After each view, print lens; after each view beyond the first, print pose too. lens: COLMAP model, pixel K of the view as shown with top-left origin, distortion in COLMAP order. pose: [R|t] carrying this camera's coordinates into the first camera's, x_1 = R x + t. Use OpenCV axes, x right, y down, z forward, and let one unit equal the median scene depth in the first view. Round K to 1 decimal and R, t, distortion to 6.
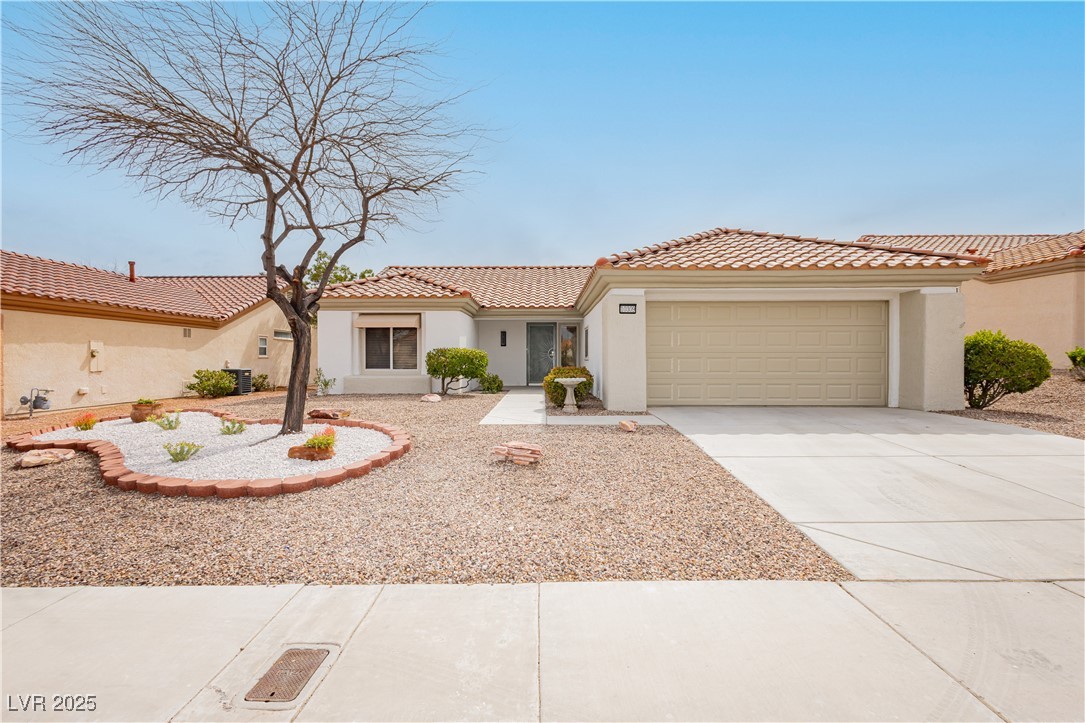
lens RADIAL K [[519.5, 0, 530.6], [0, 519.5, 368.0], [0, 0, 1]] dist [-0.001385, -0.000210]
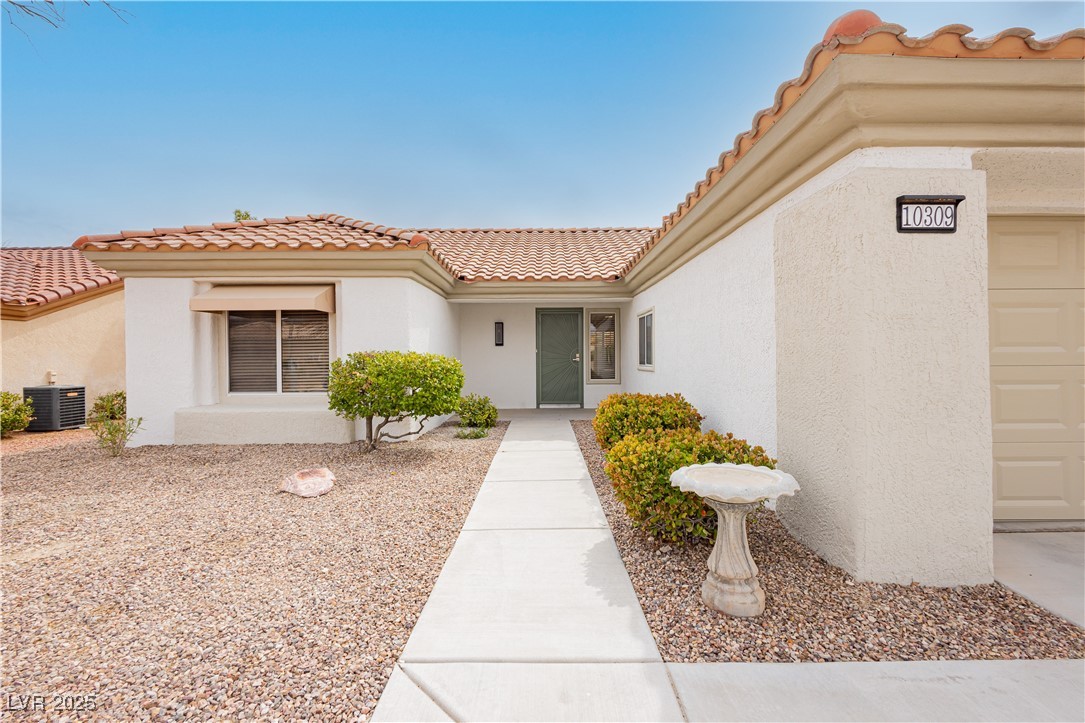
lens RADIAL K [[500.2, 0, 544.3], [0, 500.2, 355.6], [0, 0, 1]] dist [0.001622, 0.000116]
pose [[0.999582, -0.006879, 0.028076, -0.018730], [0.007393, 0.999806, -0.018236, -0.023506], [-0.027945, 0.018436, 0.999439, 0.497118]]
